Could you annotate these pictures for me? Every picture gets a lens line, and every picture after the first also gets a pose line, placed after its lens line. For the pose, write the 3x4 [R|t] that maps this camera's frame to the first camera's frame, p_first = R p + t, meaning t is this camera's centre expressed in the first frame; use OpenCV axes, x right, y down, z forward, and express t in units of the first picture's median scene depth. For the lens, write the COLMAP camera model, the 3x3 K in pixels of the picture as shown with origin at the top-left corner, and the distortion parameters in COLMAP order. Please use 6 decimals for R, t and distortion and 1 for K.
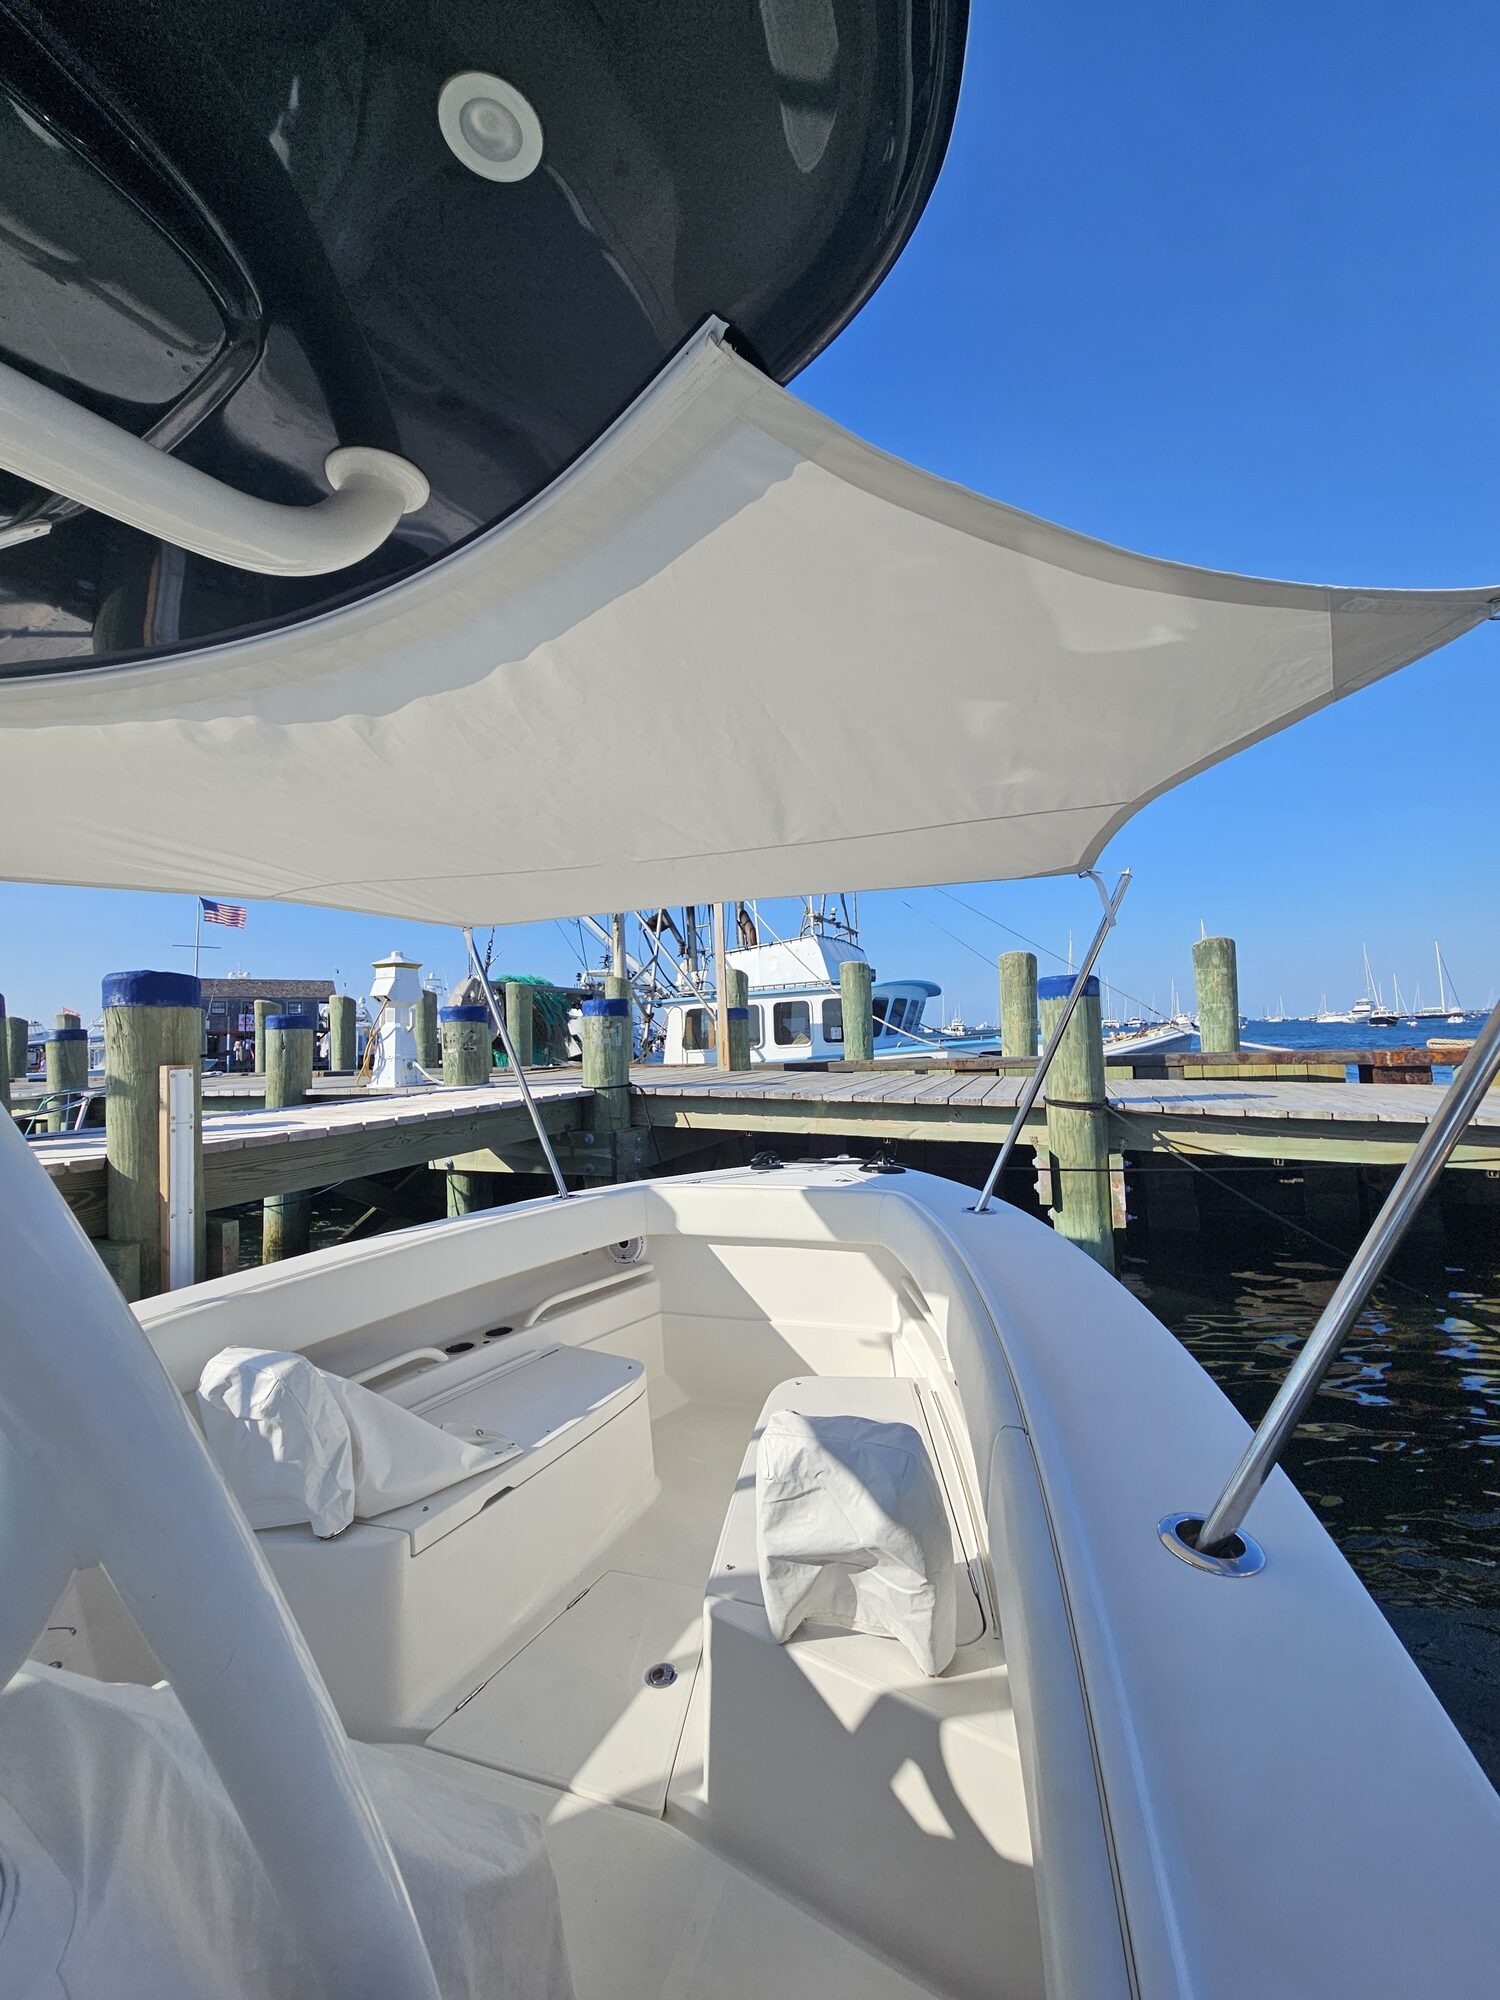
lens RADIAL K [[795.5, 0, 750.0], [0, 795.5, 1000.0], [0, 0, 1]] dist [0.000134, 0.000053]
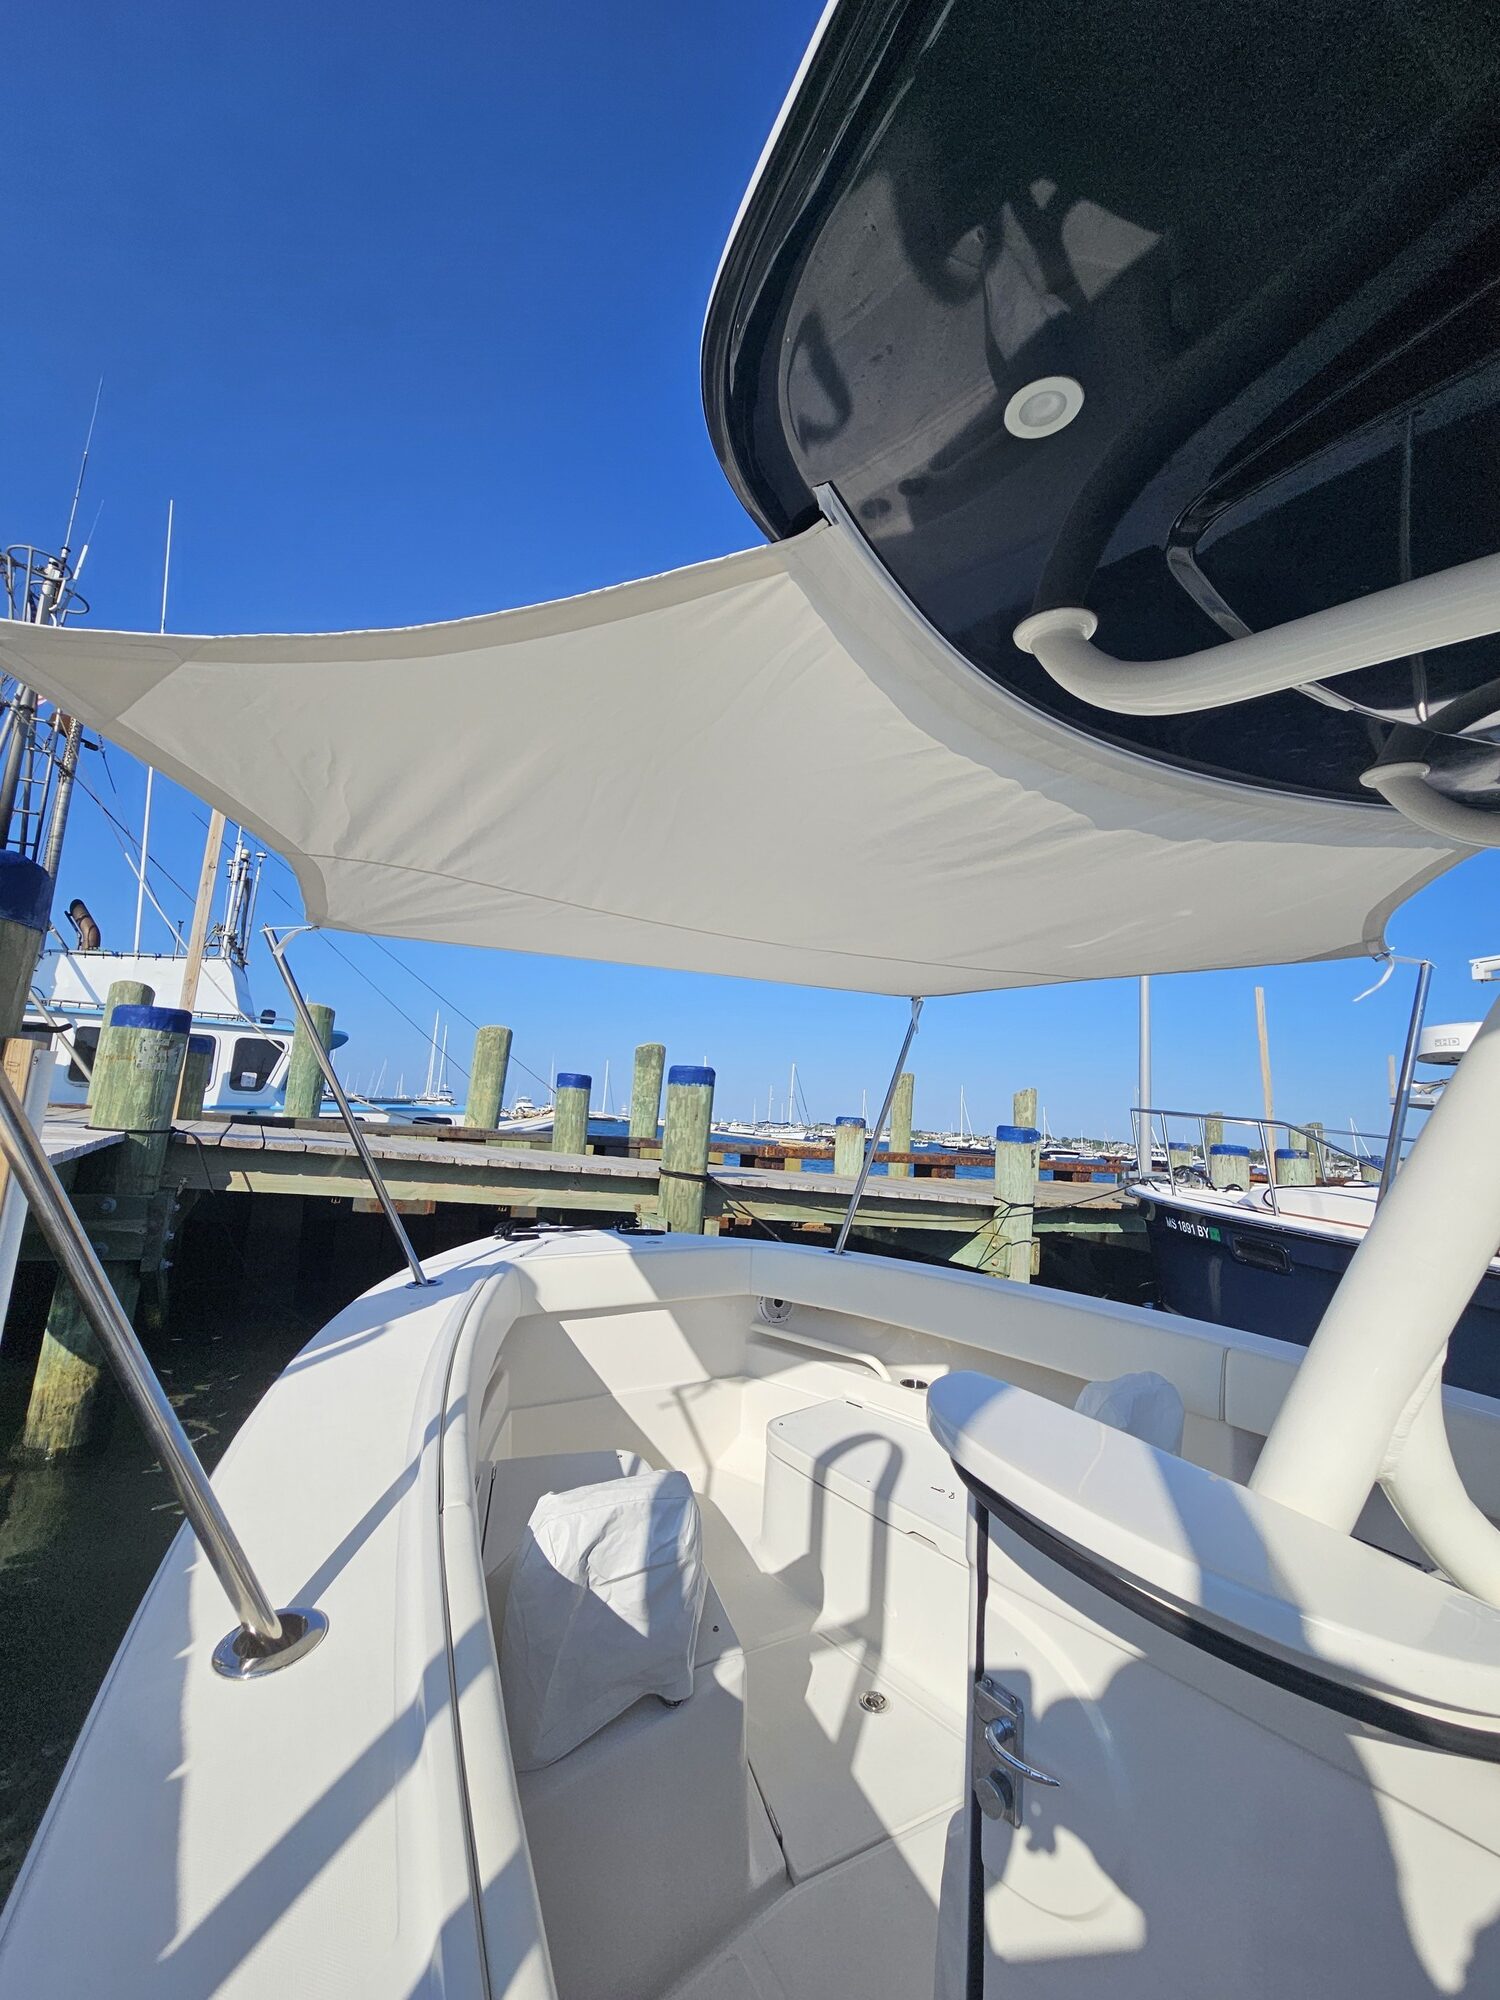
lens RADIAL K [[795.5, 0, 750.0], [0, 795.5, 1000.0], [0, 0, 1]] dist [0.000134, 0.000053]
pose [[0.651684, 0.195317, 0.732912, -0.374909], [-0.126025, 0.980728, -0.149301, 0.033183], [-0.747948, 0.004932, 0.663739, 0.127995]]
